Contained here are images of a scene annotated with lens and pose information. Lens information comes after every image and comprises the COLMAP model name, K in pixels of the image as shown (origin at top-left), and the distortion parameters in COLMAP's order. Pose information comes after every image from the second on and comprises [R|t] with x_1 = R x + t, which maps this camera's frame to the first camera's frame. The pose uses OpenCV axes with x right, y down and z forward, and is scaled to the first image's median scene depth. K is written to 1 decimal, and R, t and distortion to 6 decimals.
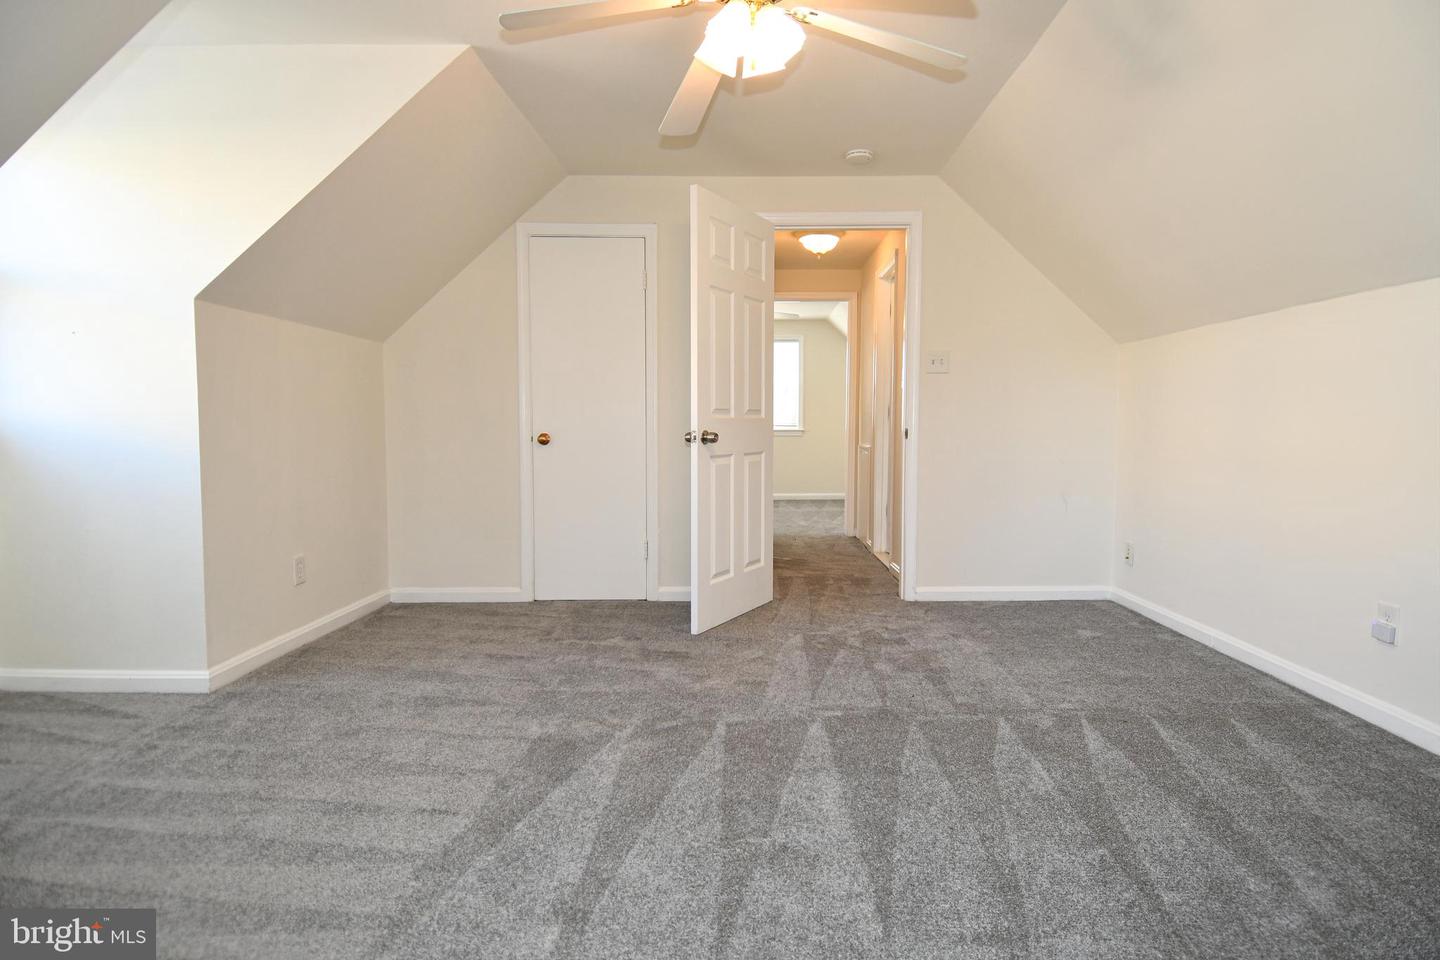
lens RADIAL K [[767.2, 0, 749.2], [0, 767.2, 451.3], [0, 0, 1]] dist [0.050330, -0.055063]
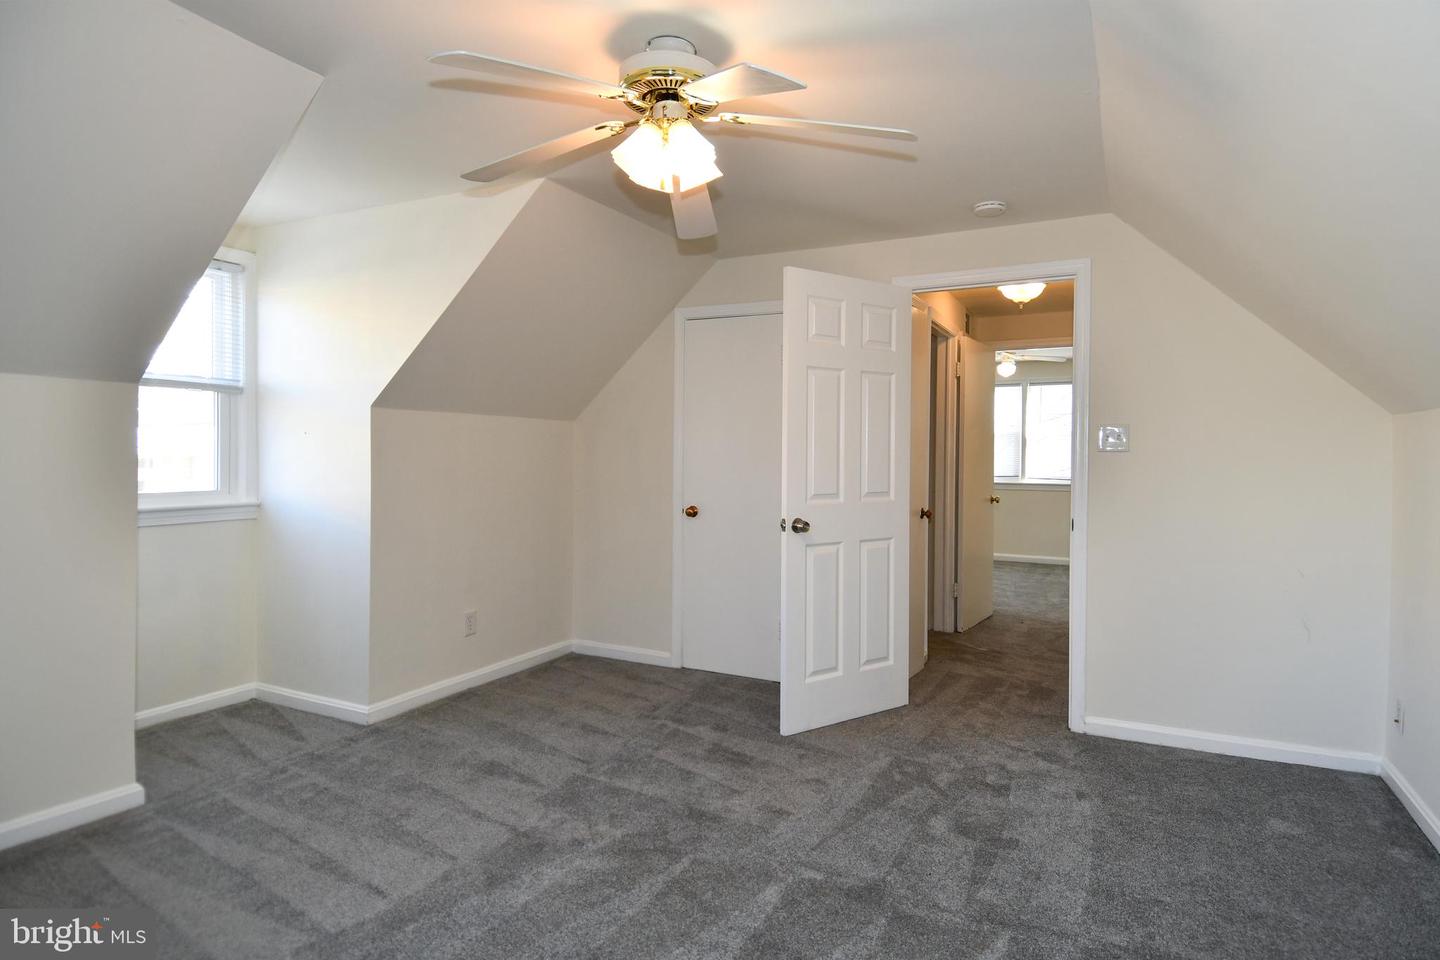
lens RADIAL K [[777.8, 0, 757.0], [0, 777.8, 437.3], [0, 0, 1]] dist [0.053356, -0.058579]
pose [[0.894225, 0.002994, -0.447608, 0.384040], [-0.025385, 0.998707, -0.044034, -0.097662], [0.446898, 0.050739, 0.893145, 0.130225]]
